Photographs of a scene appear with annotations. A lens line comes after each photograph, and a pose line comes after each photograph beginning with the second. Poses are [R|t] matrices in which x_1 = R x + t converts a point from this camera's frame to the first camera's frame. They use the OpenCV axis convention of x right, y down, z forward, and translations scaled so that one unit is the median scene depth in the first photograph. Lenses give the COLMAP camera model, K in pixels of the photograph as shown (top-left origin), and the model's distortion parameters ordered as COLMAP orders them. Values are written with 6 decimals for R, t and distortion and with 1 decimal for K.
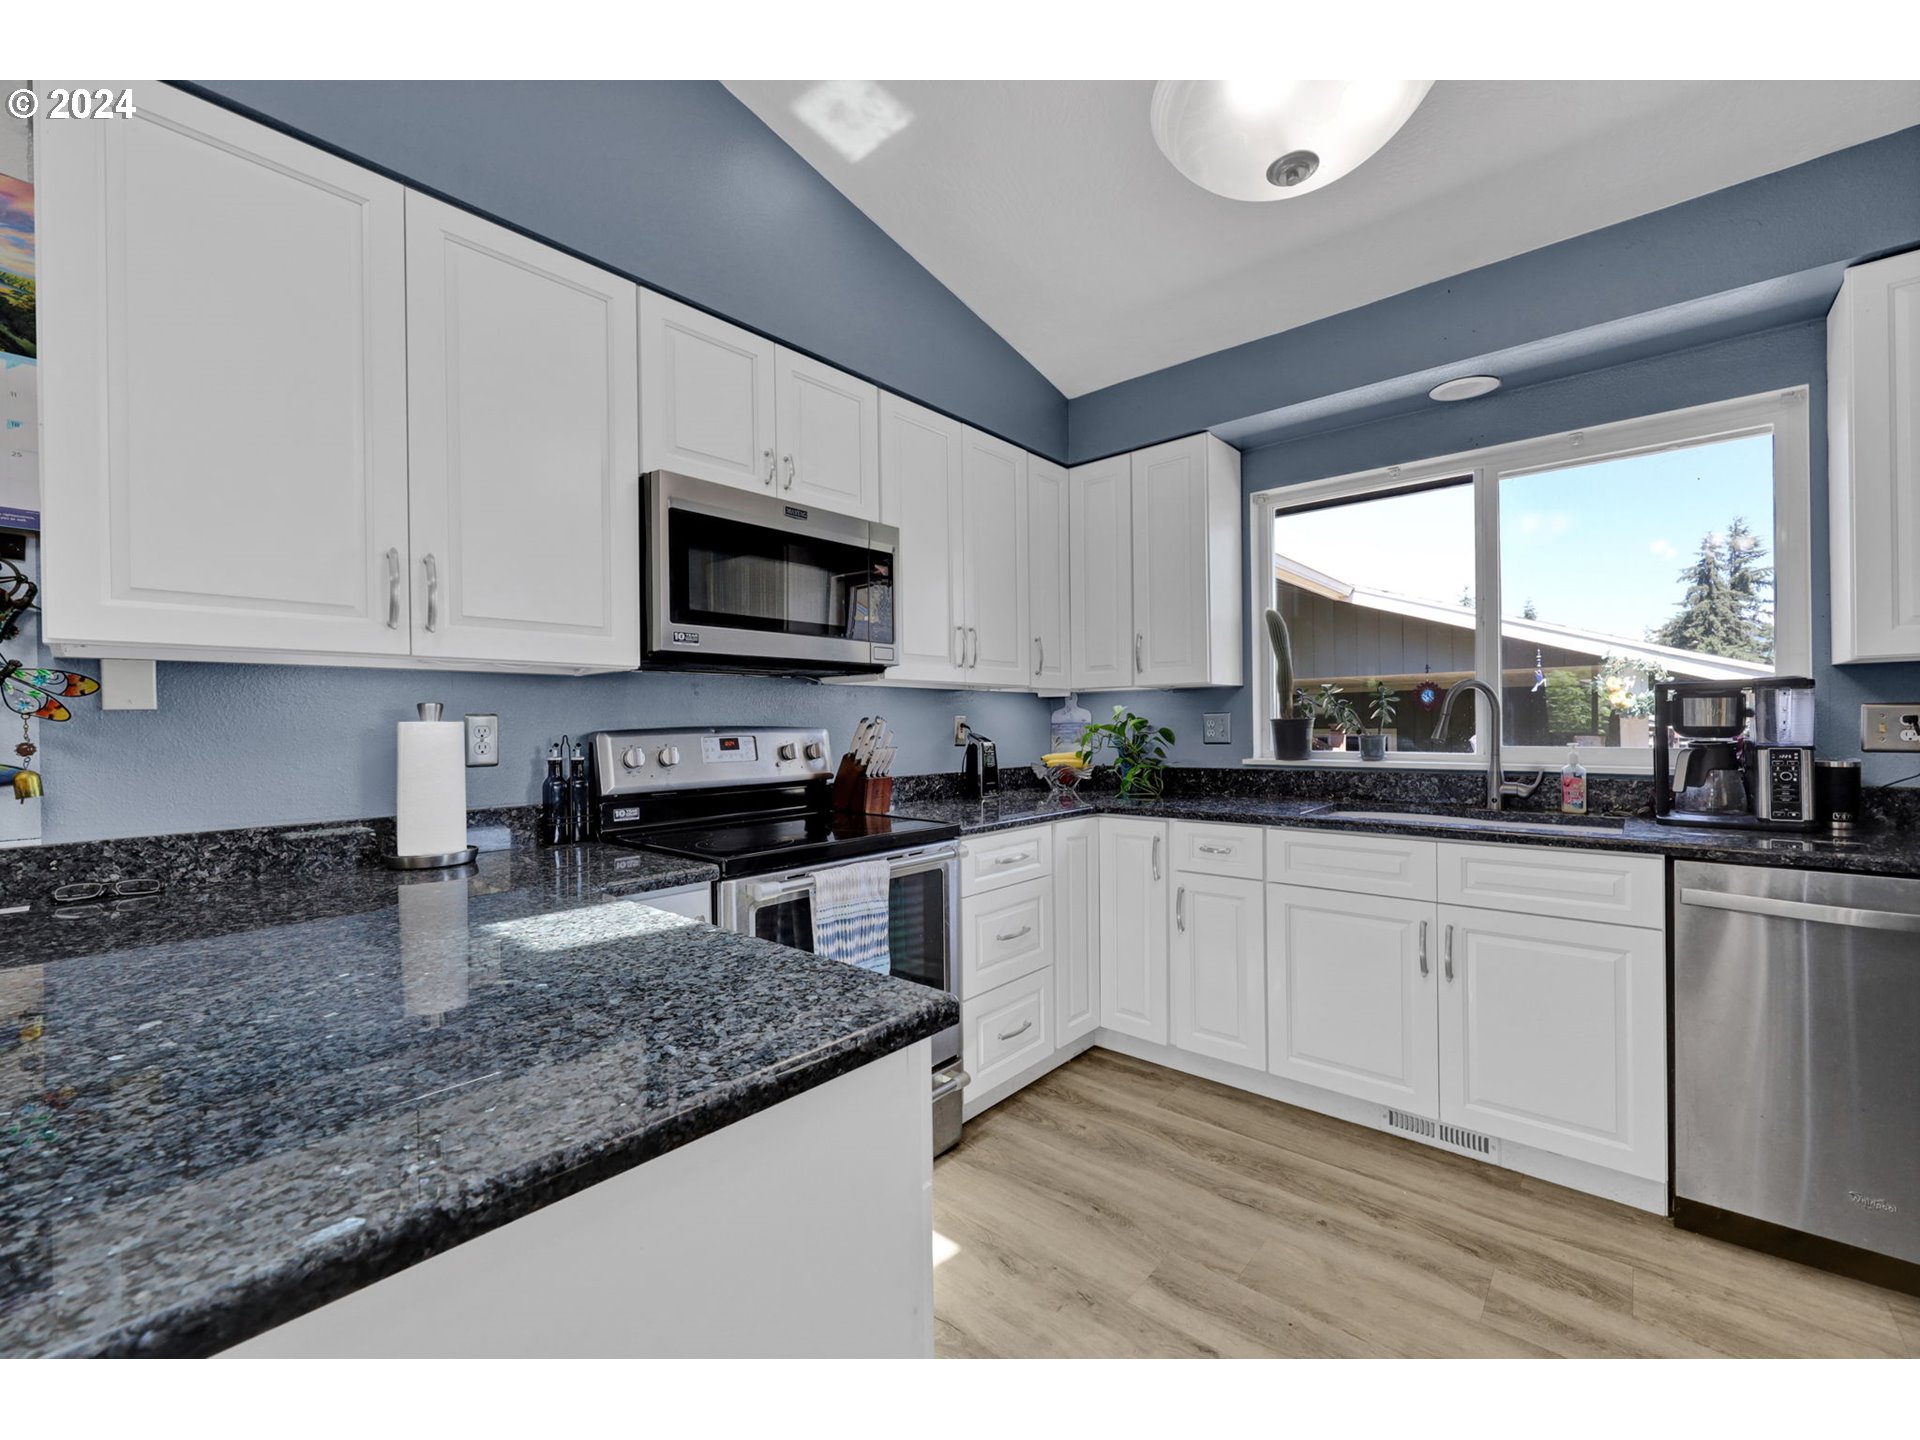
lens RADIAL K [[797.6, 0, 961.8], [0, 797.6, 723.4], [0, 0, 1]] dist [0.004289, -0.001616]
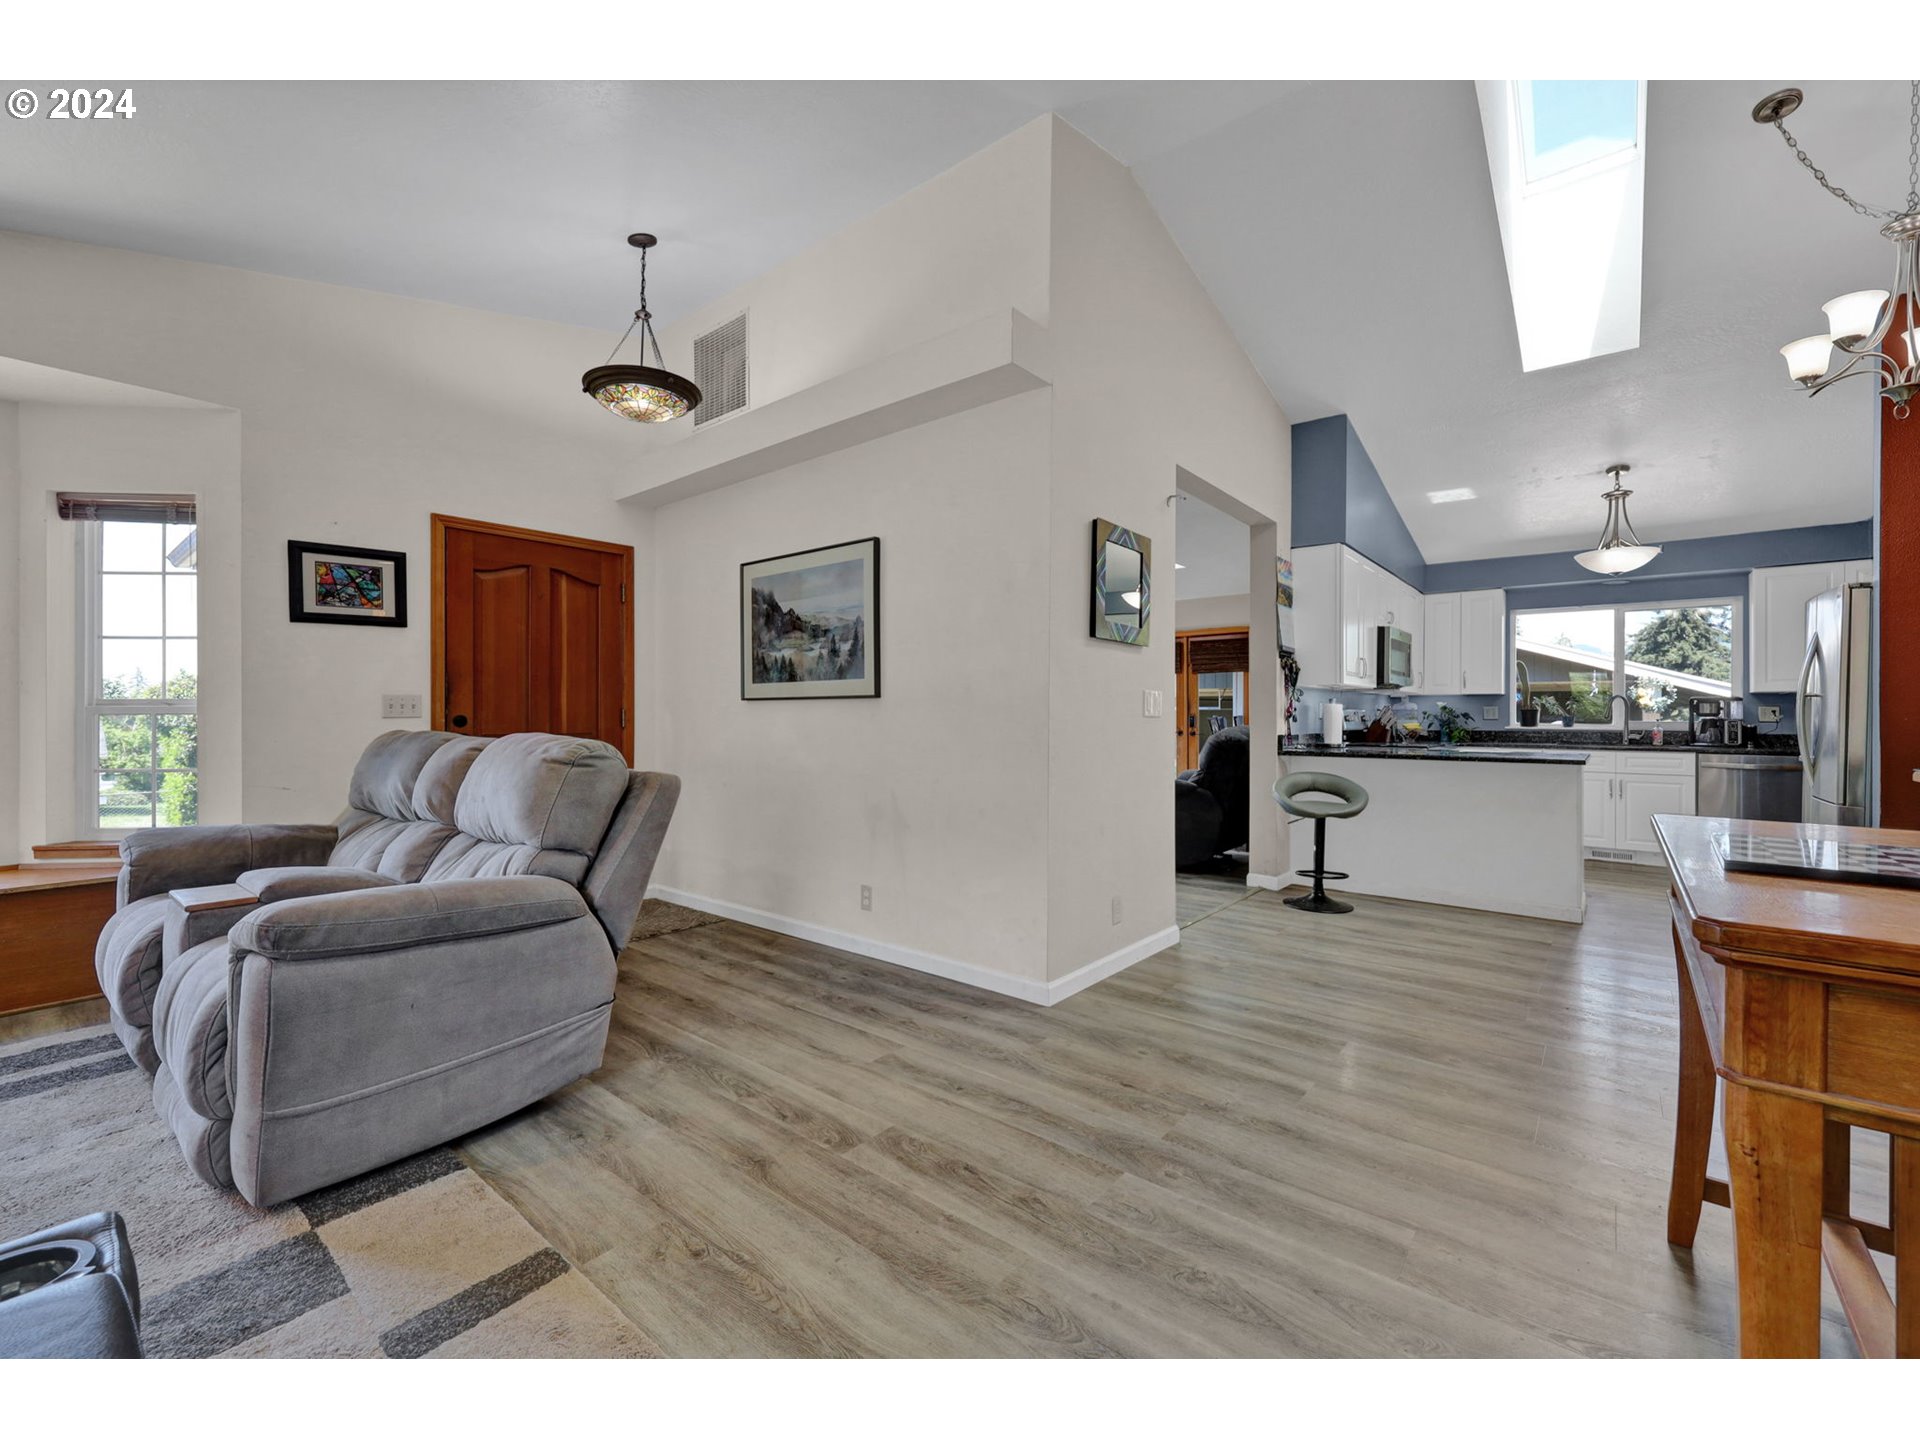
lens RADIAL K [[797.6, 0, 974.1], [0, 797.6, 712.3], [0, 0, 1]] dist [0.004289, -0.001616]
pose [[0.999443, 0.015592, 0.029493, -1.573541], [-0.015552, 0.999878, -0.001590, 0.040407], [-0.029515, 0.001131, 0.999564, -1.580624]]
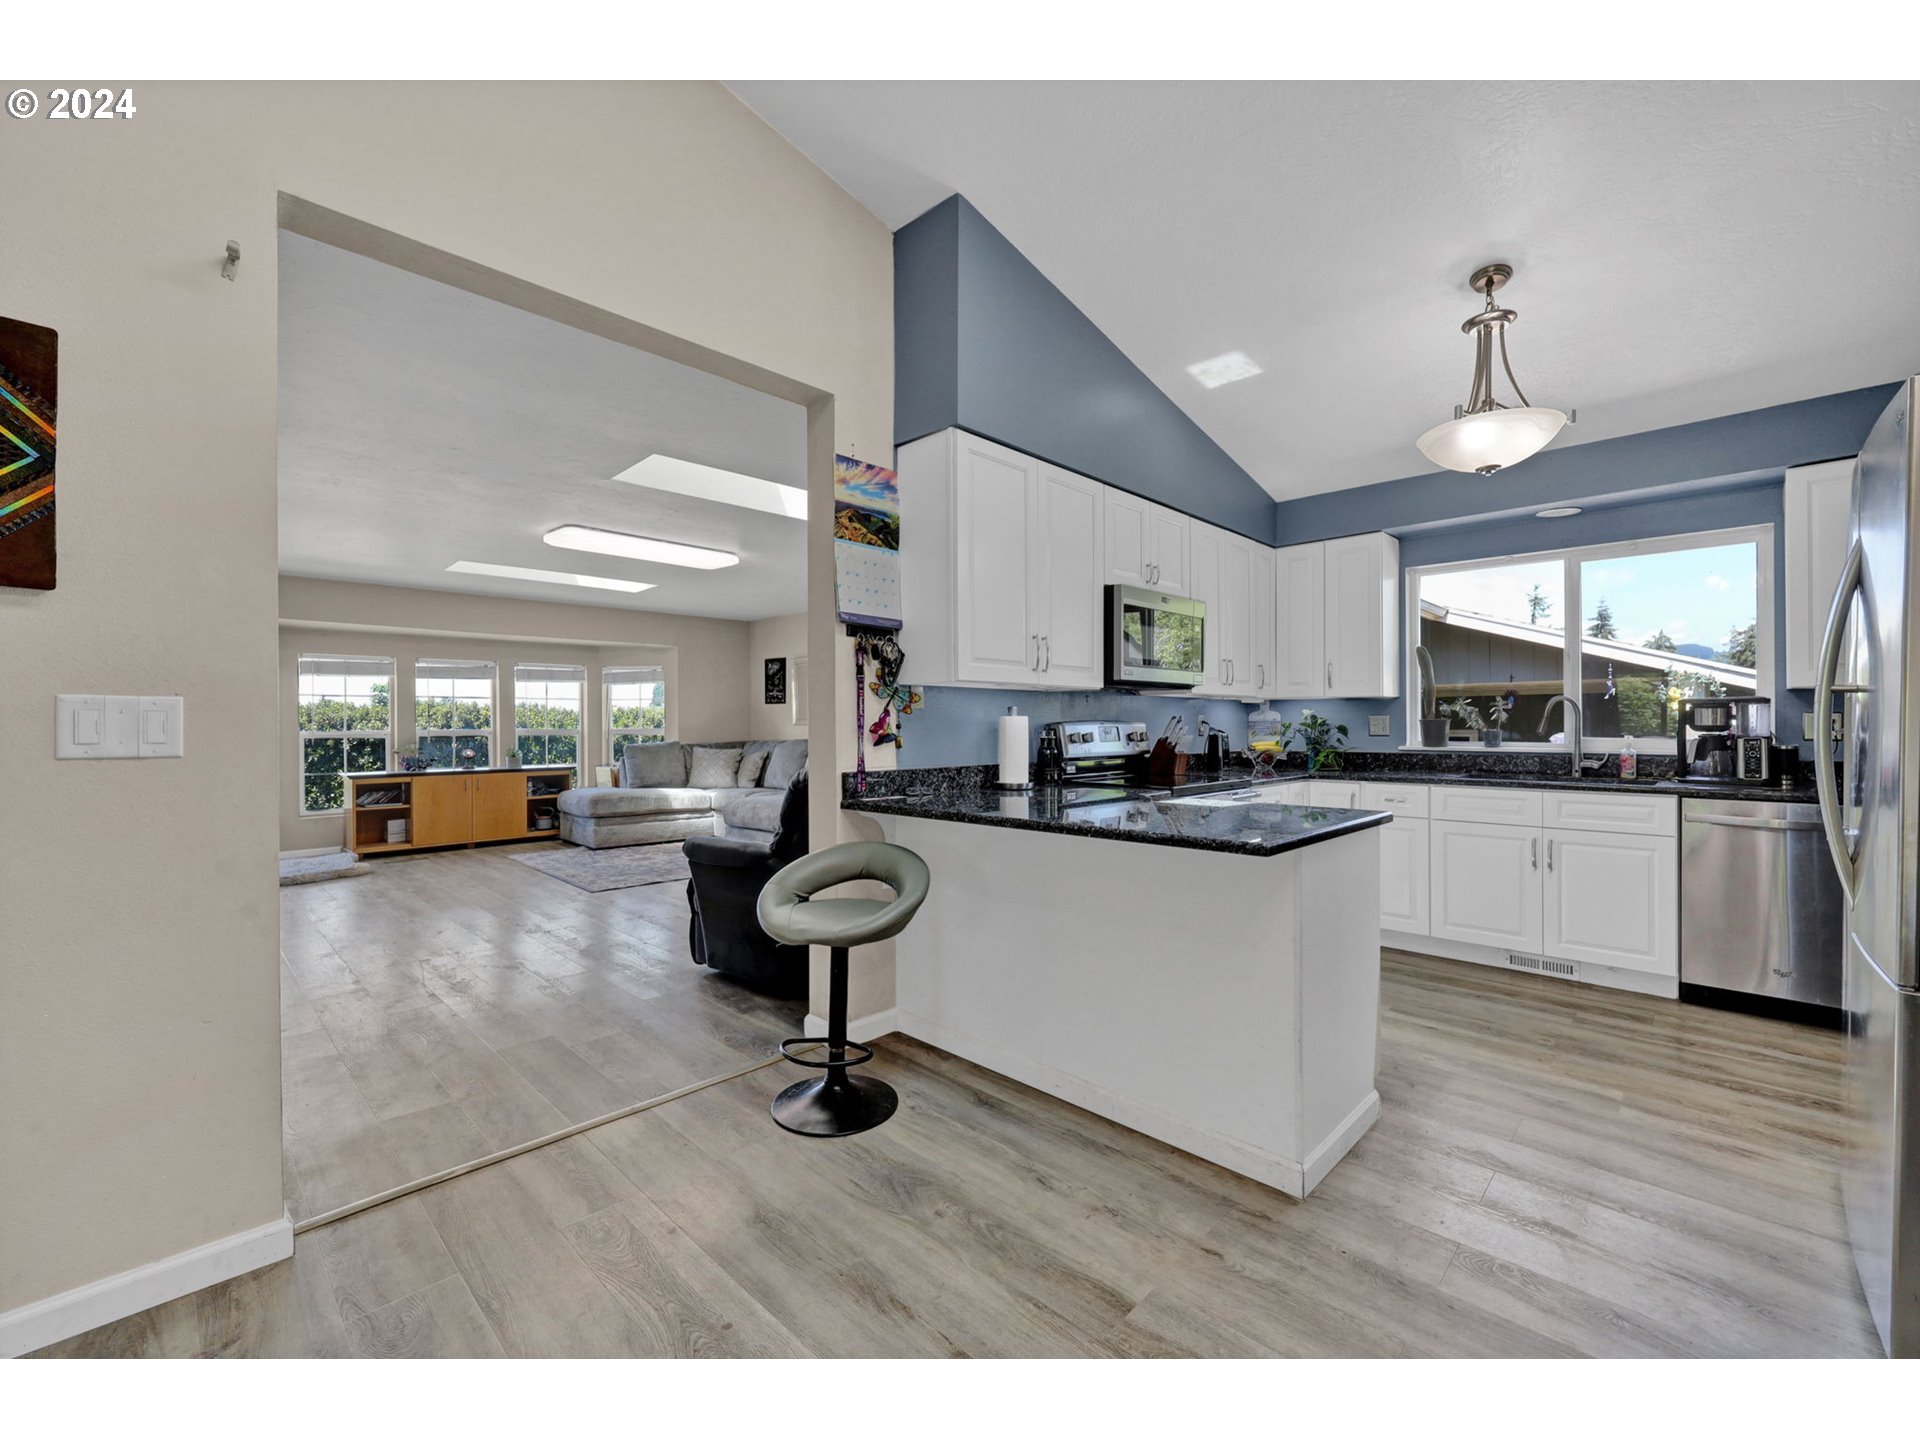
lens RADIAL K [[797.6, 0, 962.6], [0, 797.6, 721.4], [0, 0, 1]] dist [0.004289, -0.001616]
pose [[0.998260, 0.008501, -0.058353, -0.474291], [-0.008638, 0.999960, -0.002106, 0.011199], [0.058333, 0.002606, 0.998294, -0.677347]]
